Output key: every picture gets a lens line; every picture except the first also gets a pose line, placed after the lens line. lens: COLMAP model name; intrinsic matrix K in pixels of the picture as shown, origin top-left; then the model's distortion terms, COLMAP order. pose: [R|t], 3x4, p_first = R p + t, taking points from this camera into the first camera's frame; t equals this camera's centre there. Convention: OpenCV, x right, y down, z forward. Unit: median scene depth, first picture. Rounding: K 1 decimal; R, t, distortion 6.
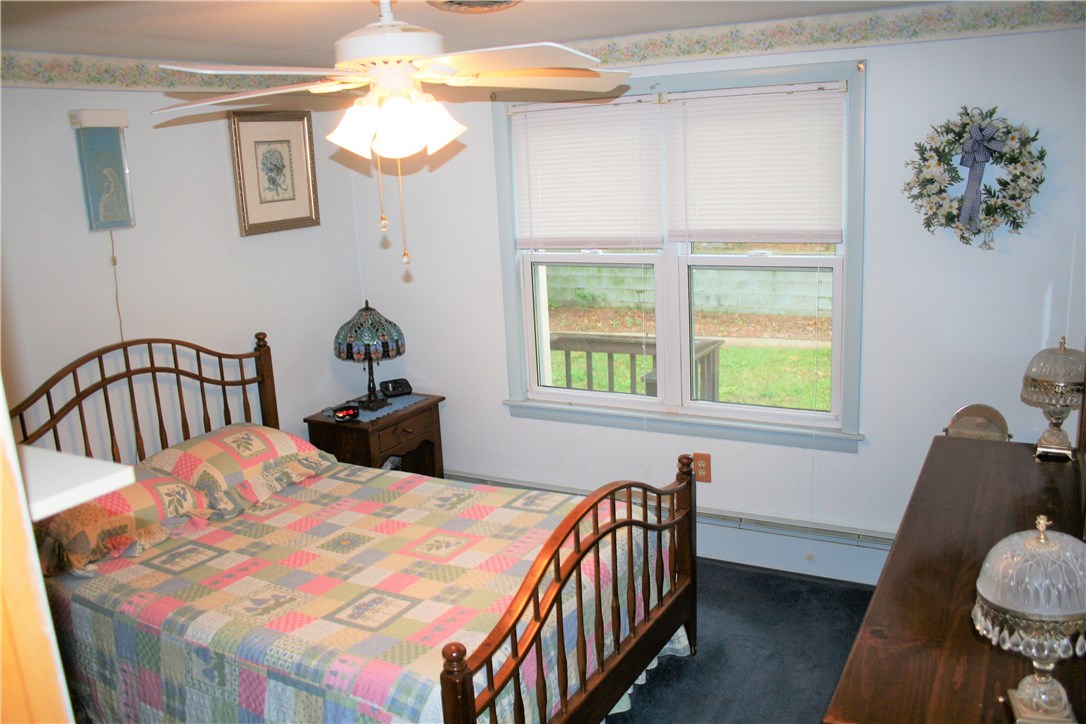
lens RADIAL K [[917.8, 0, 544.2], [0, 917.8, 360.7], [0, 0, 1]] dist [-0.142349, 0.119745]
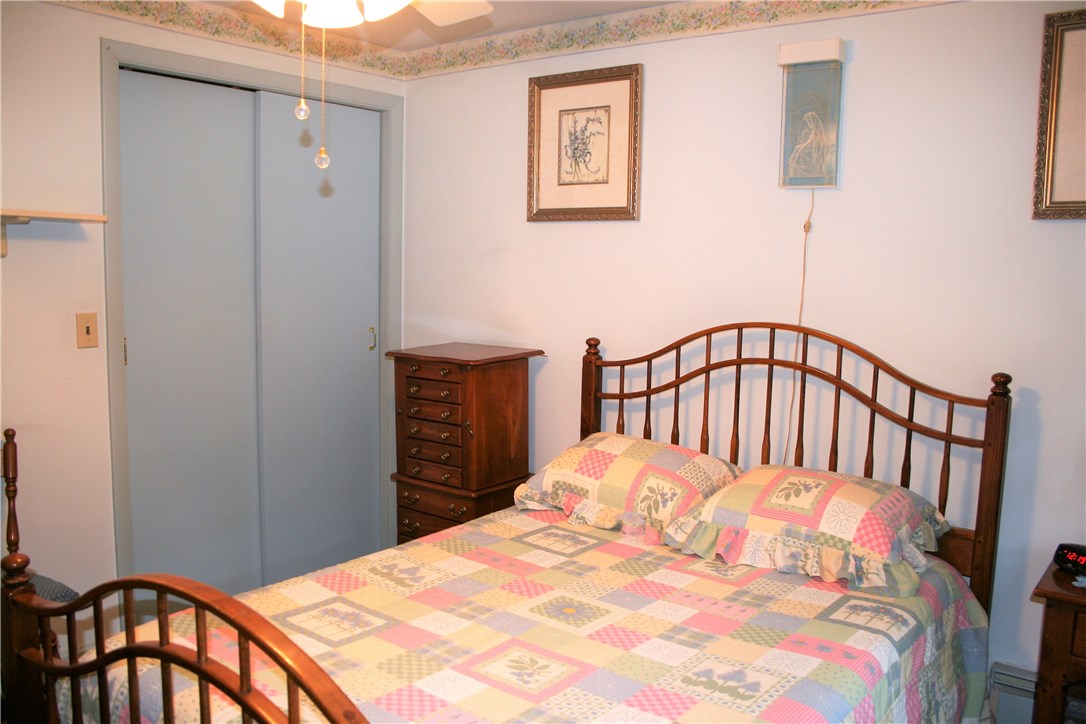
lens RADIAL K [[917.8, 0, 542.7], [0, 917.8, 367.4], [0, 0, 1]] dist [-0.142349, 0.119745]
pose [[-0.127830, 0.161467, -0.978564, 0.388072], [-0.238247, 0.952769, 0.188333, -0.090451], [0.962755, 0.257215, -0.083324, 0.898090]]
